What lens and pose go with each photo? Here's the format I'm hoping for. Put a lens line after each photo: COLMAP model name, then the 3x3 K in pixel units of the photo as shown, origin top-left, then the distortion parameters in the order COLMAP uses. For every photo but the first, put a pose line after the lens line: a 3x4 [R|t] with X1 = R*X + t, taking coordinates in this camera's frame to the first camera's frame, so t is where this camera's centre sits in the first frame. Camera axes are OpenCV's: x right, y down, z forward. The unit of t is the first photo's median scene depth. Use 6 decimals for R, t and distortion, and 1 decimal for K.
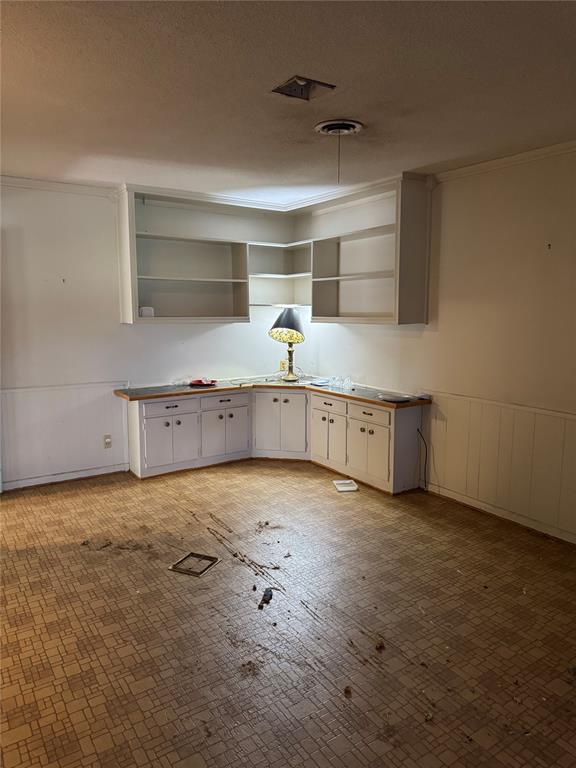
lens RADIAL K [[539.3, 0, 291.0], [0, 539.3, 387.5], [0, 0, 1]] dist [0.123967, -0.206810]
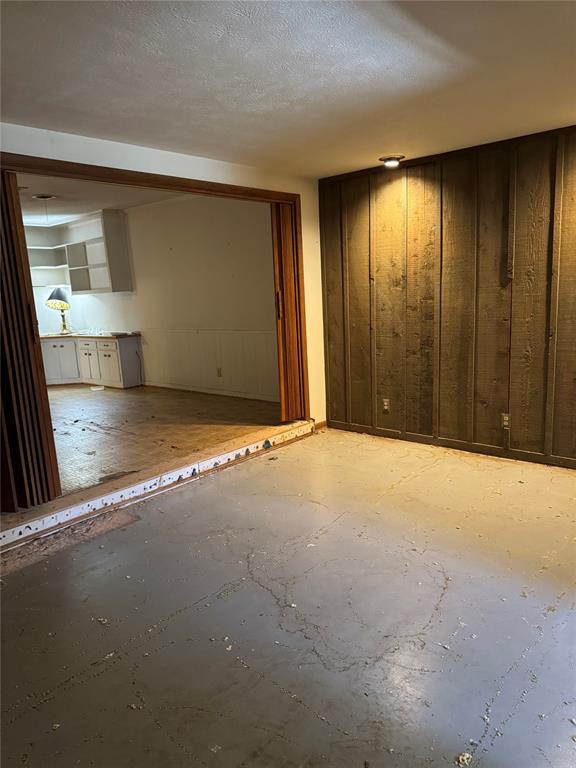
lens RADIAL K [[539.3, 0, 291.0], [0, 539.3, 387.5], [0, 0, 1]] dist [0.123967, -0.206810]
pose [[0.963676, -0.095367, 0.249467, 0.258037], [0.090020, 0.995400, 0.032785, 0.174972], [-0.251446, -0.009137, 0.967828, -0.826733]]
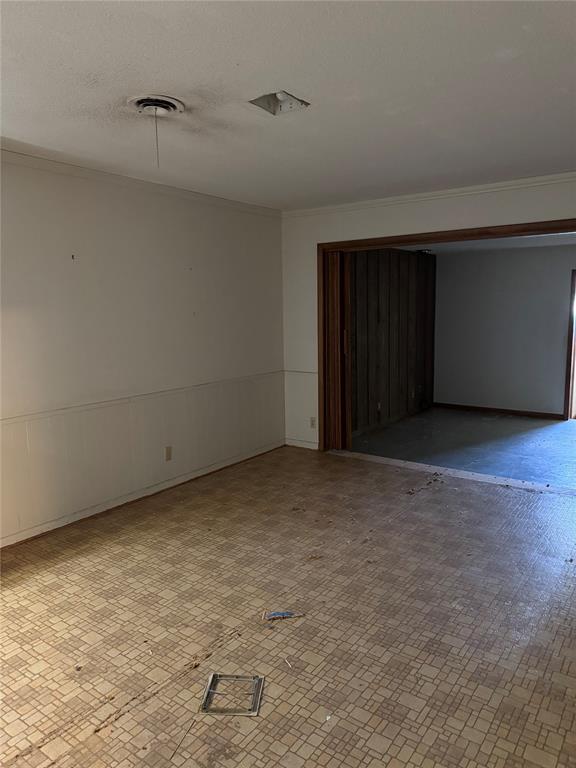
lens RADIAL K [[534.7, 0, 233.5], [0, 534.7, 437.2], [0, 0, 1]] dist [0.000578, -0.058578]
pose [[-0.290267, -0.216640, 0.932101, -0.542529], [0.169053, 0.947109, 0.272774, -0.126405], [-0.941895, 0.236752, -0.238291, 0.796206]]
